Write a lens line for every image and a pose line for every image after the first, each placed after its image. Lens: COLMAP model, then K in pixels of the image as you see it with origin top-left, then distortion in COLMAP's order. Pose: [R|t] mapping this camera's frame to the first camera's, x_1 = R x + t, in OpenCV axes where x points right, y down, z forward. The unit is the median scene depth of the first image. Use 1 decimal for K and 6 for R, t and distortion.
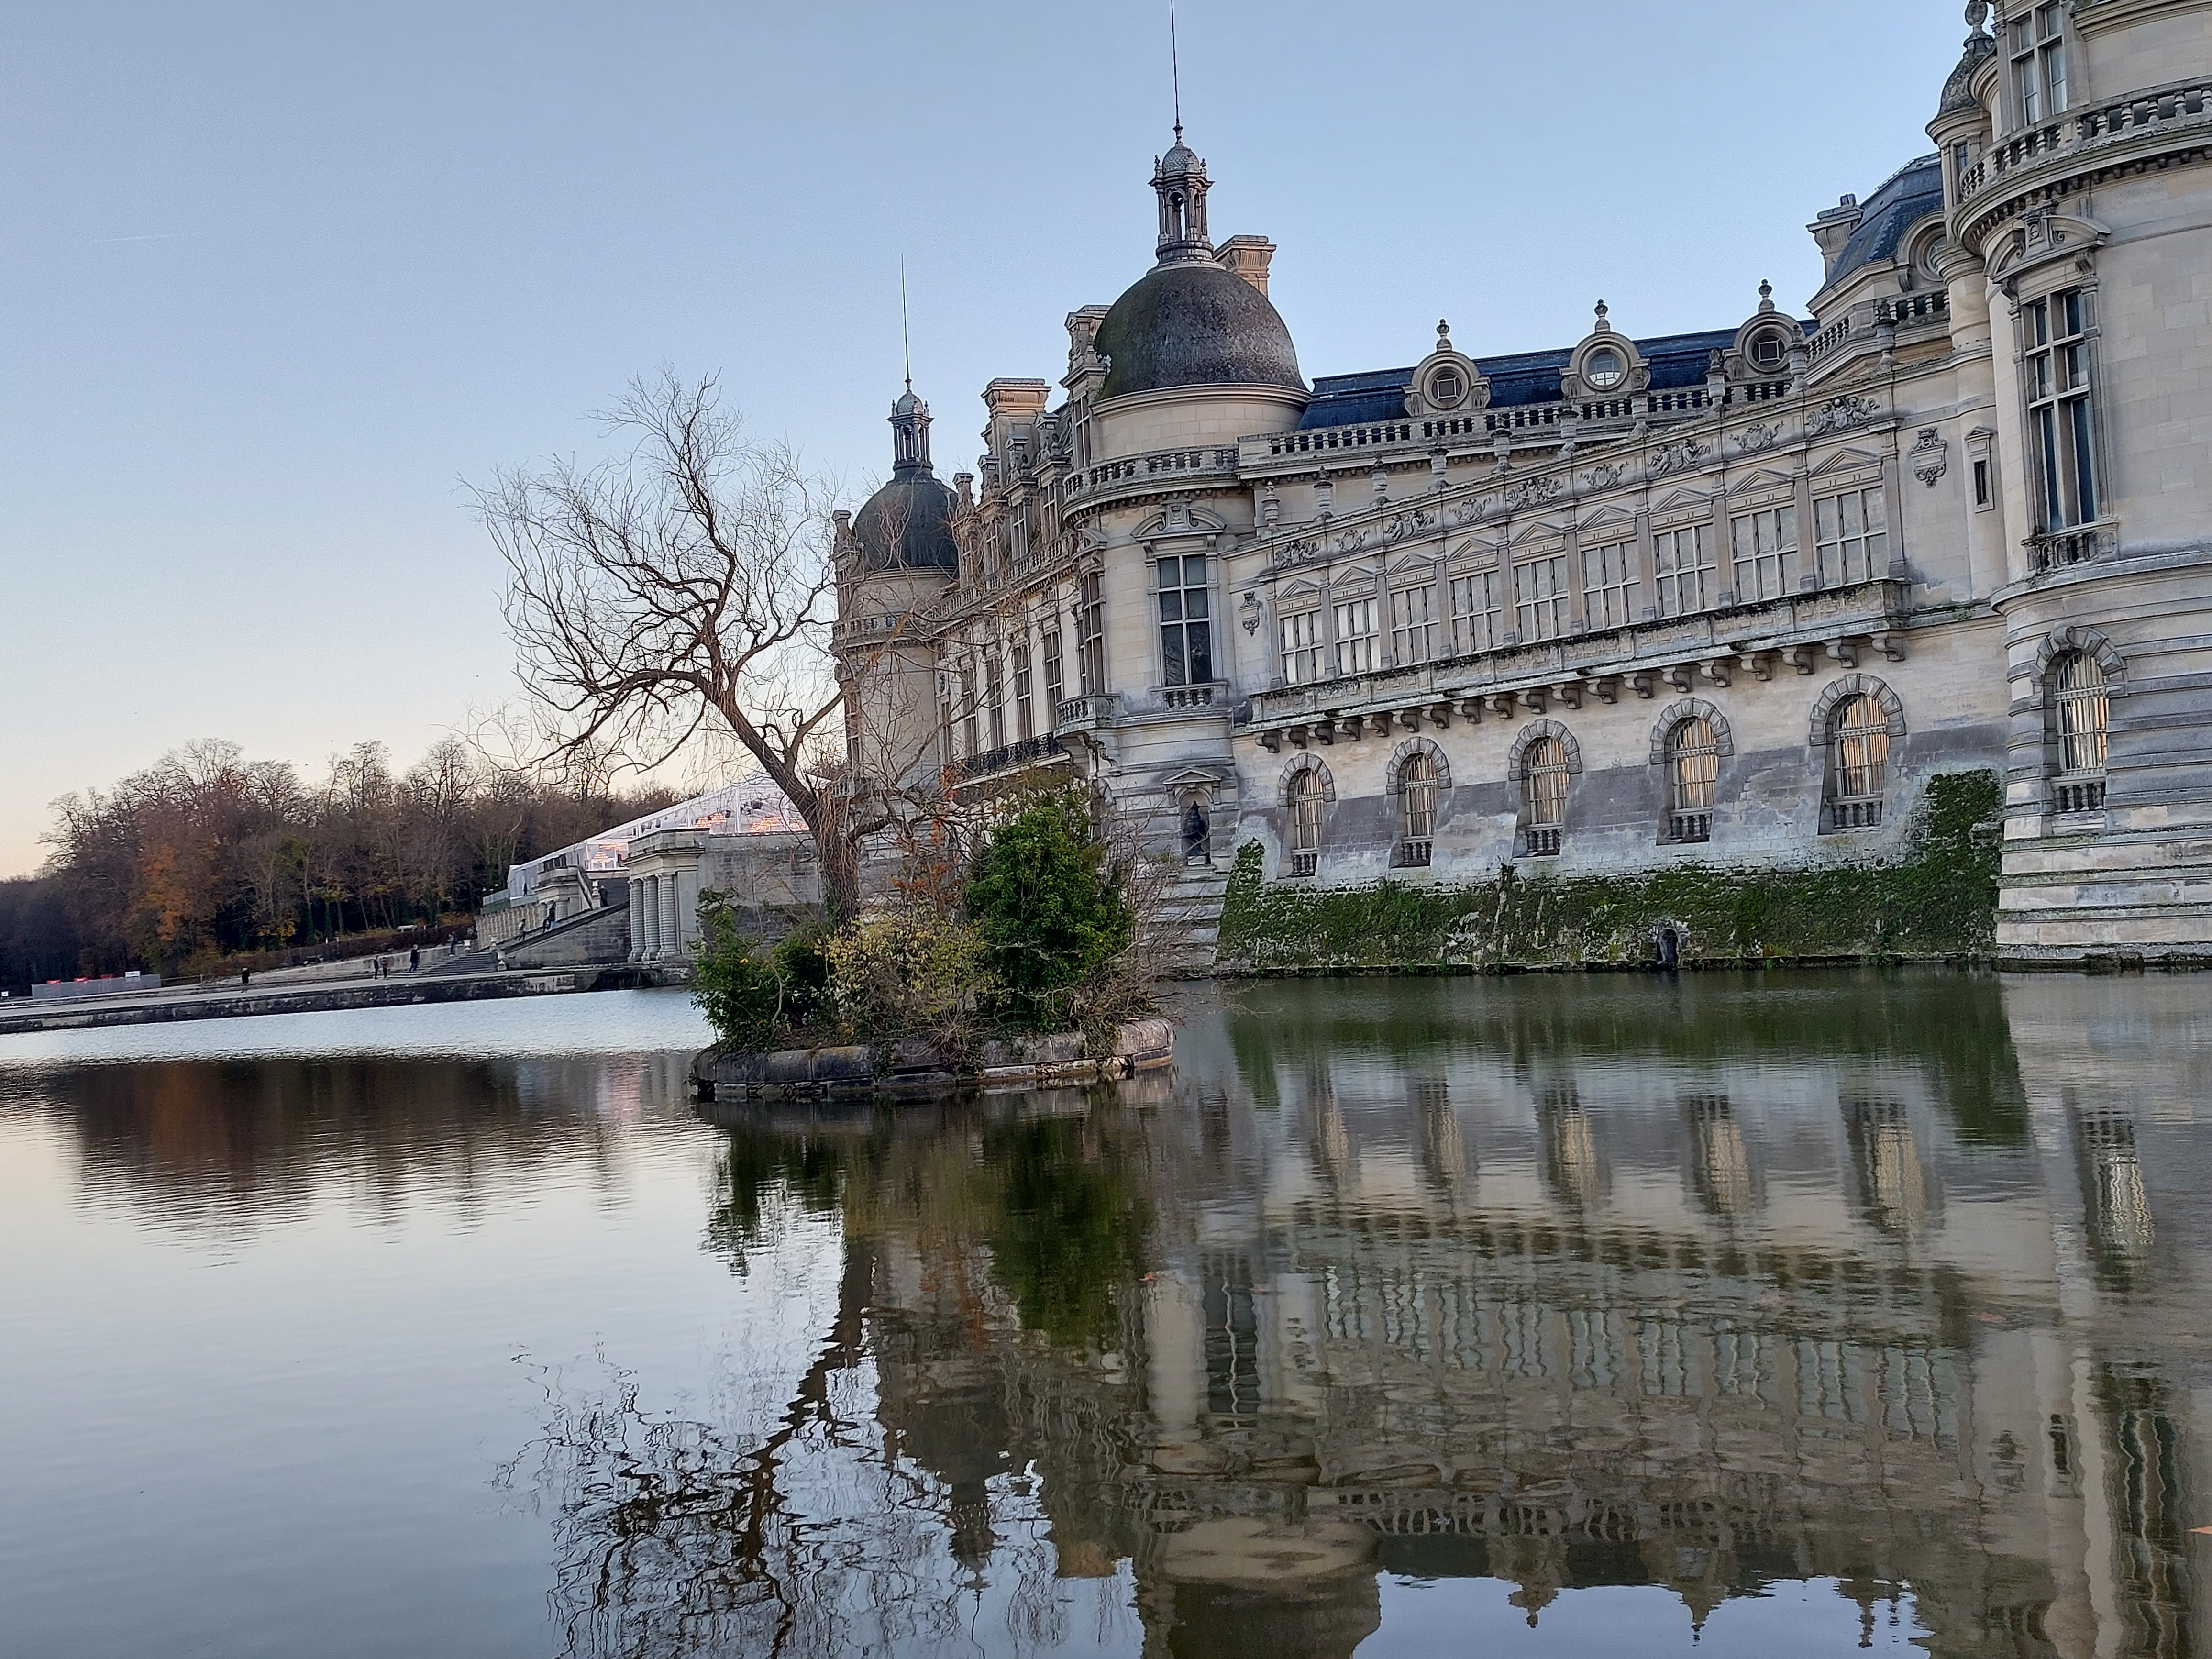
lens RADIAL K [[2494.3, 0, 1108.5], [0, 2494.3, 885.5], [0, 0, 1]] dist [0.012630, -0.040054]
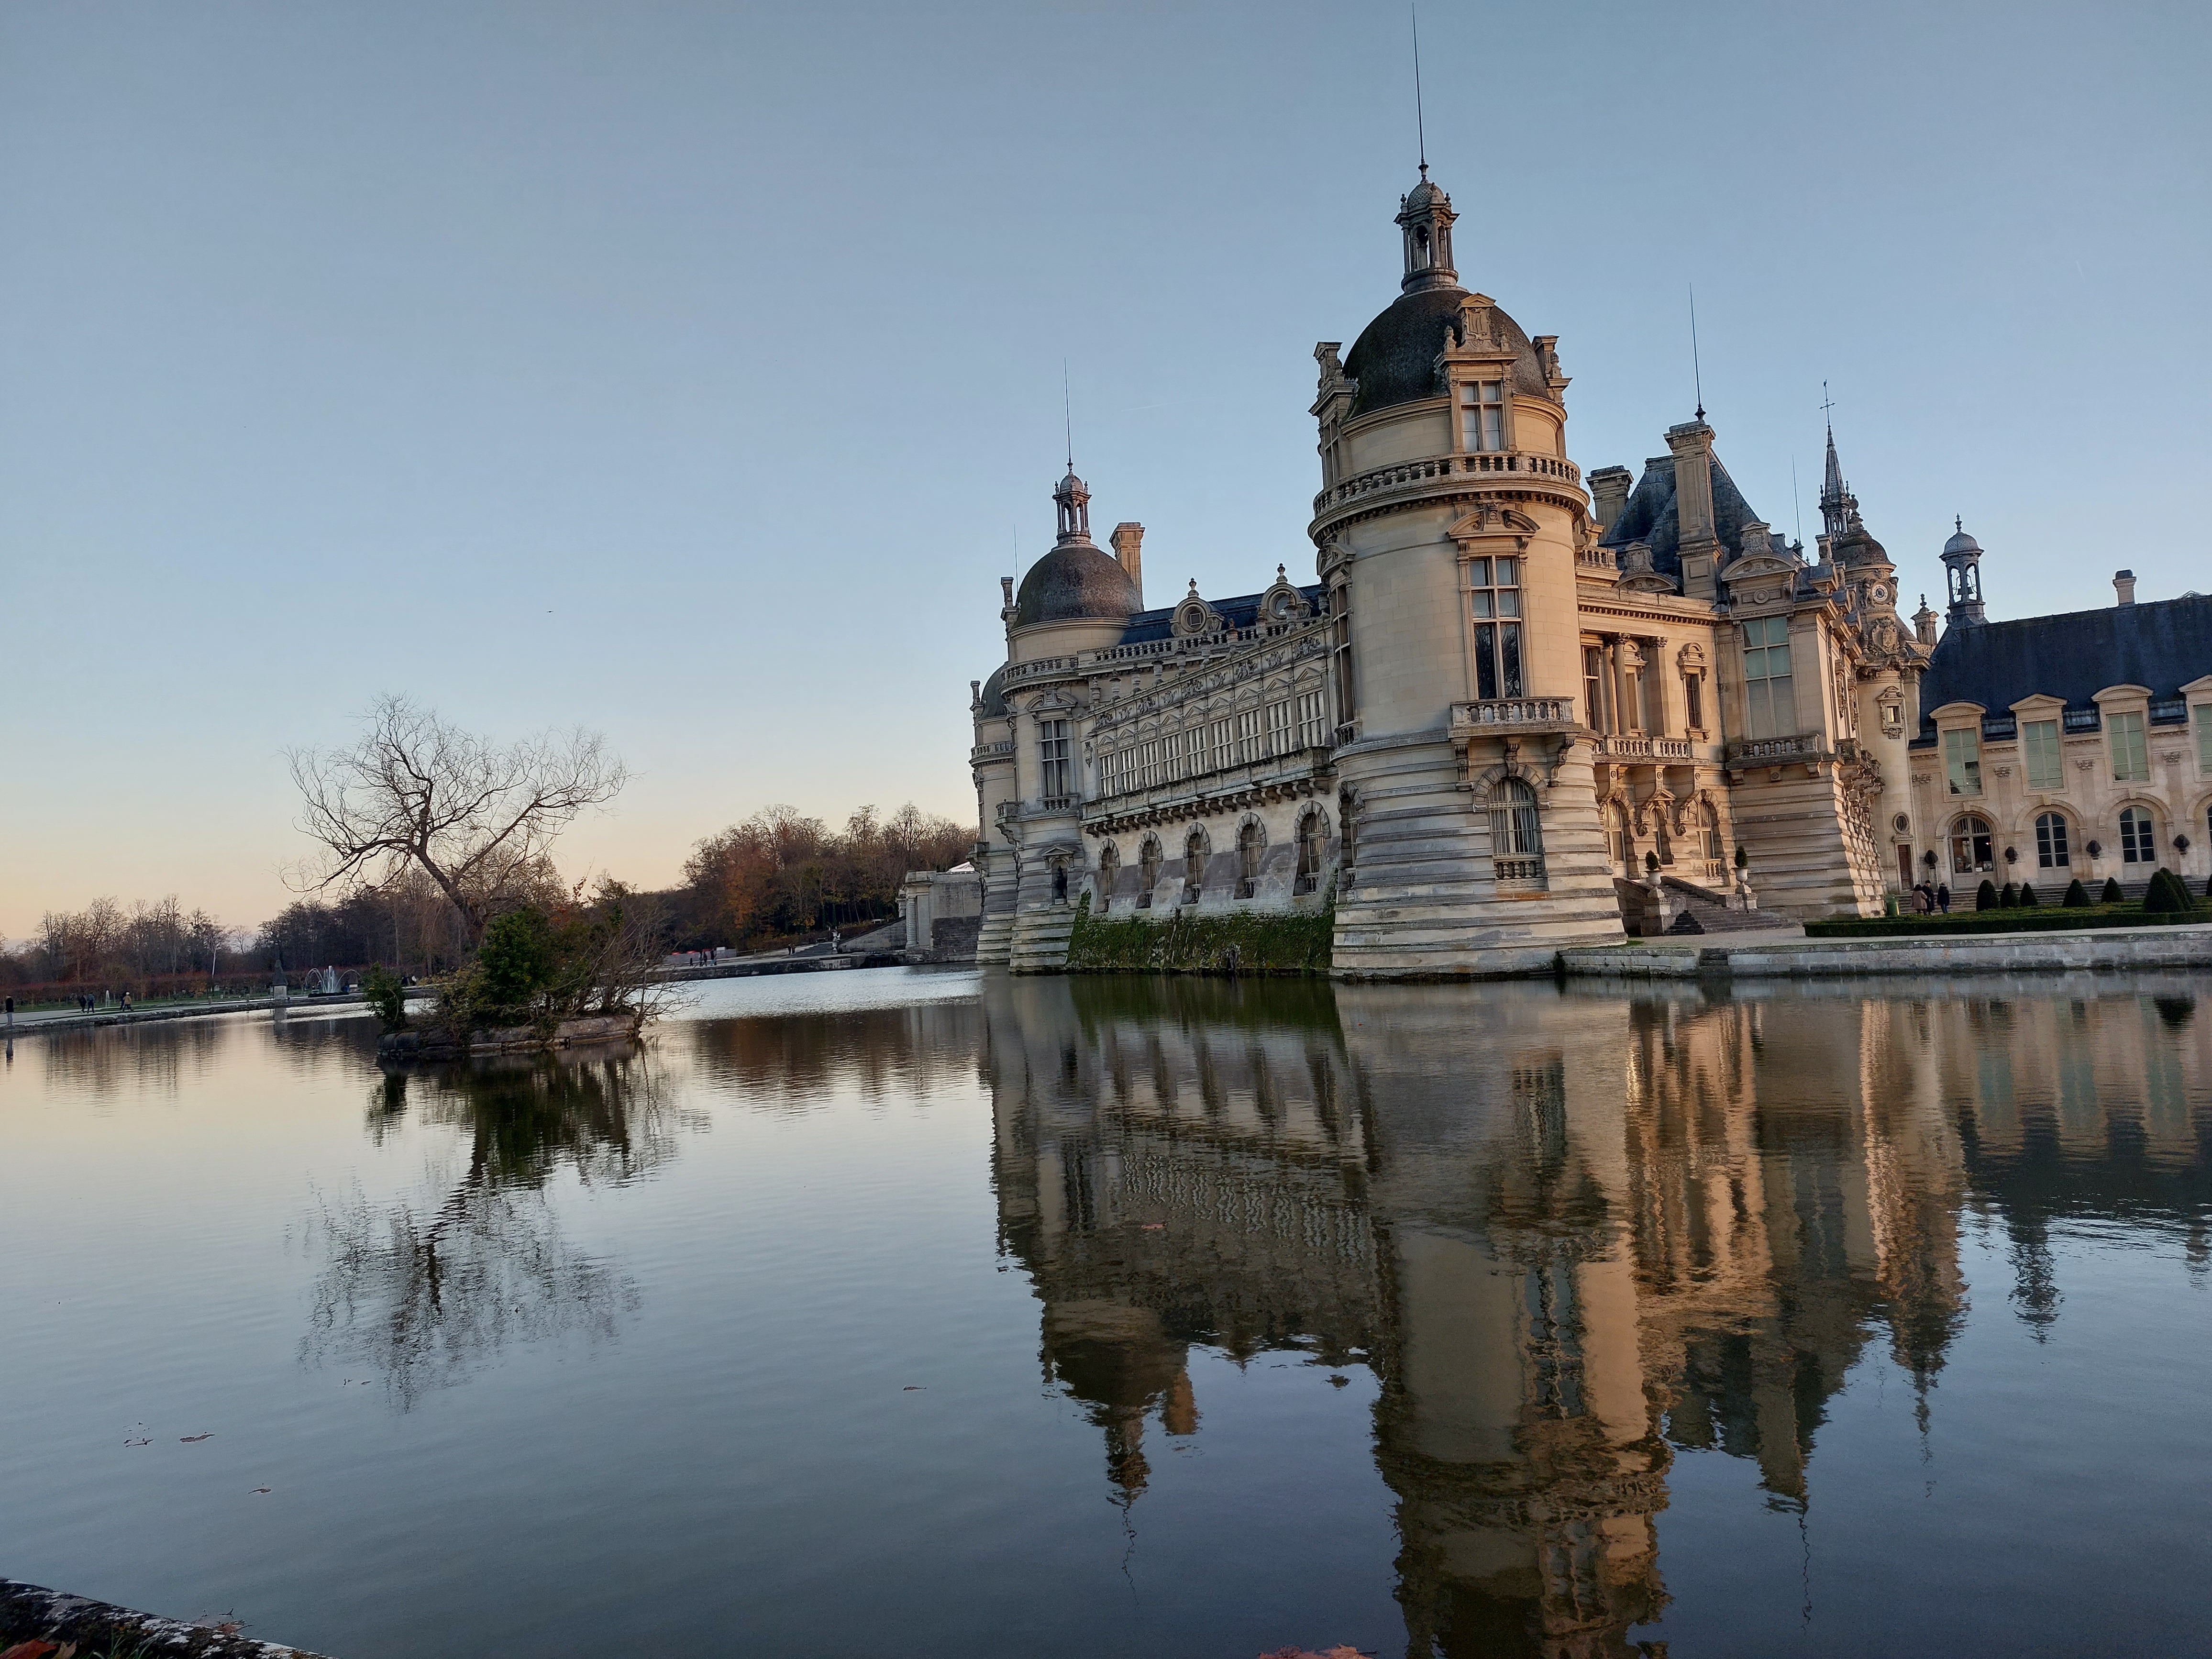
lens RADIAL K [[1655.1, 0, 1106.0], [0, 1655.1, 829.5], [0, 0, 1]] dist [0.088471, -0.118074]
pose [[0.983353, -0.007081, -0.181568, 0.282929], [0.000669, 0.999375, -0.035353, -0.019925], [0.181705, 0.034643, 0.982743, -0.097210]]
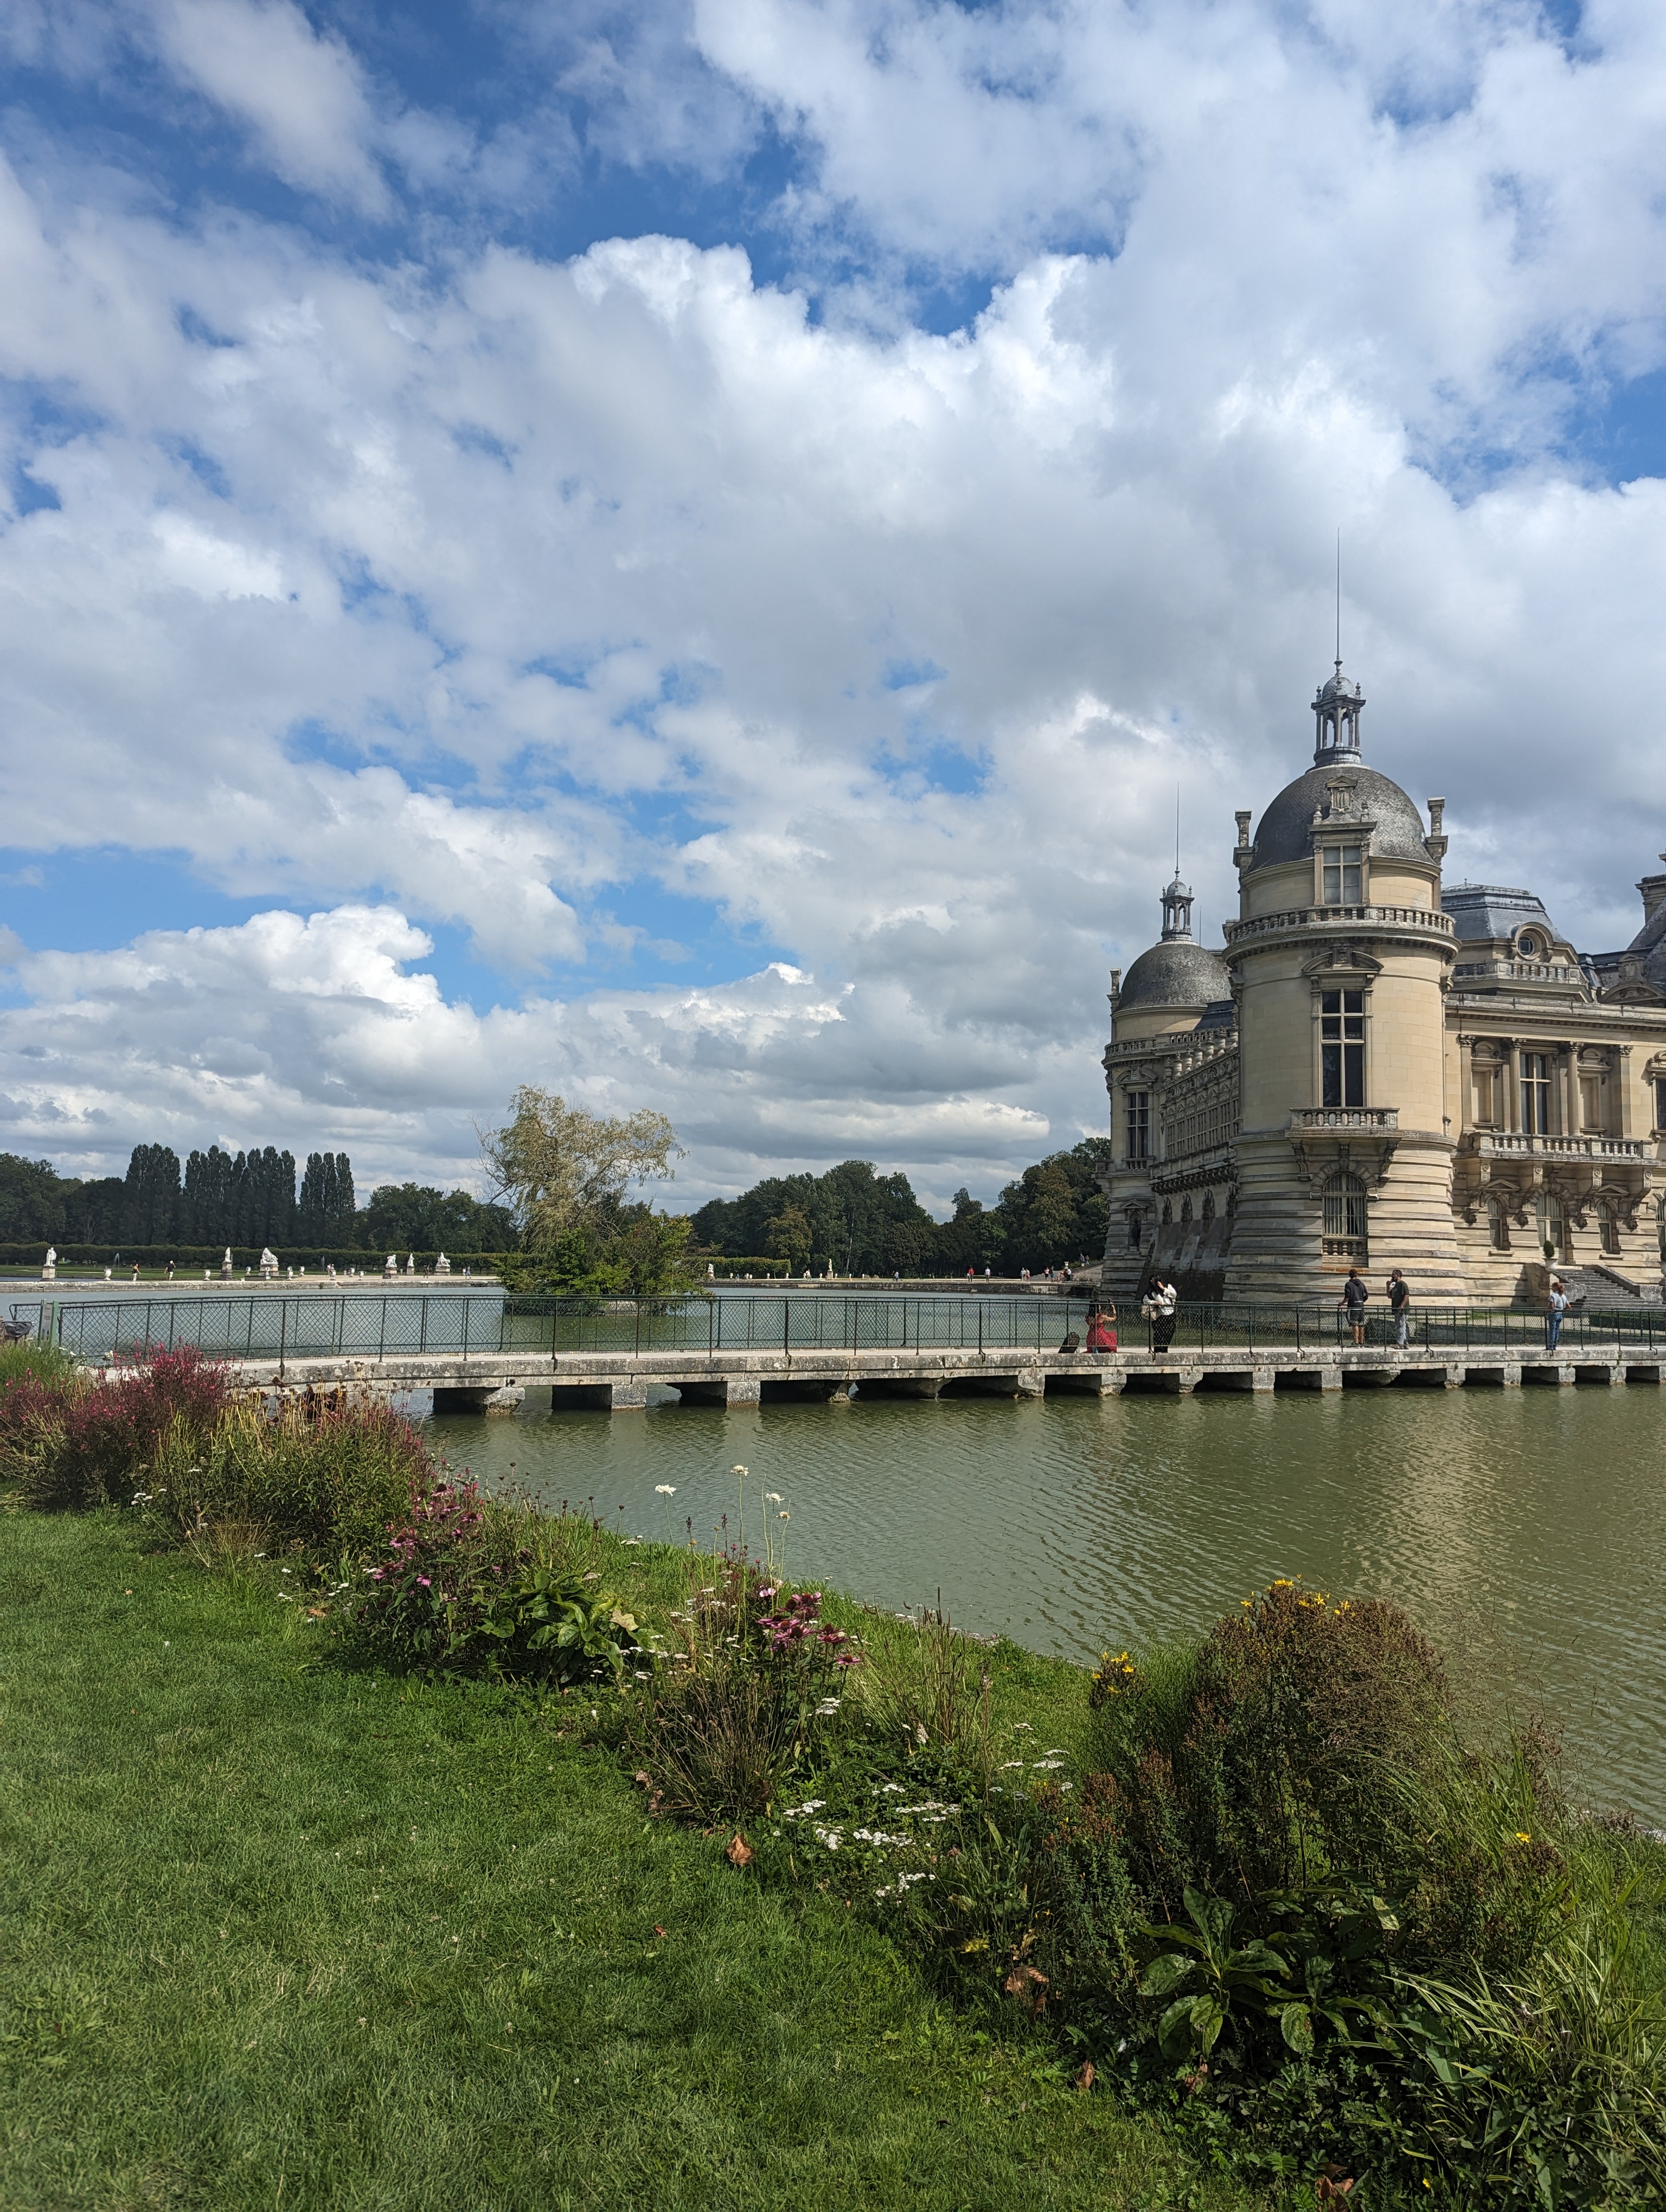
lens RADIAL K [[1655.3, 0, 833.0], [0, 1655.3, 1106.0], [0, 0, 1]] dist [0.088471, -0.118074]
pose [[0.842304, 0.024383, -0.538450, 0.561144], [-0.064172, 0.996407, -0.055264, -0.036242], [0.535169, 0.081102, 0.840843, -0.237172]]
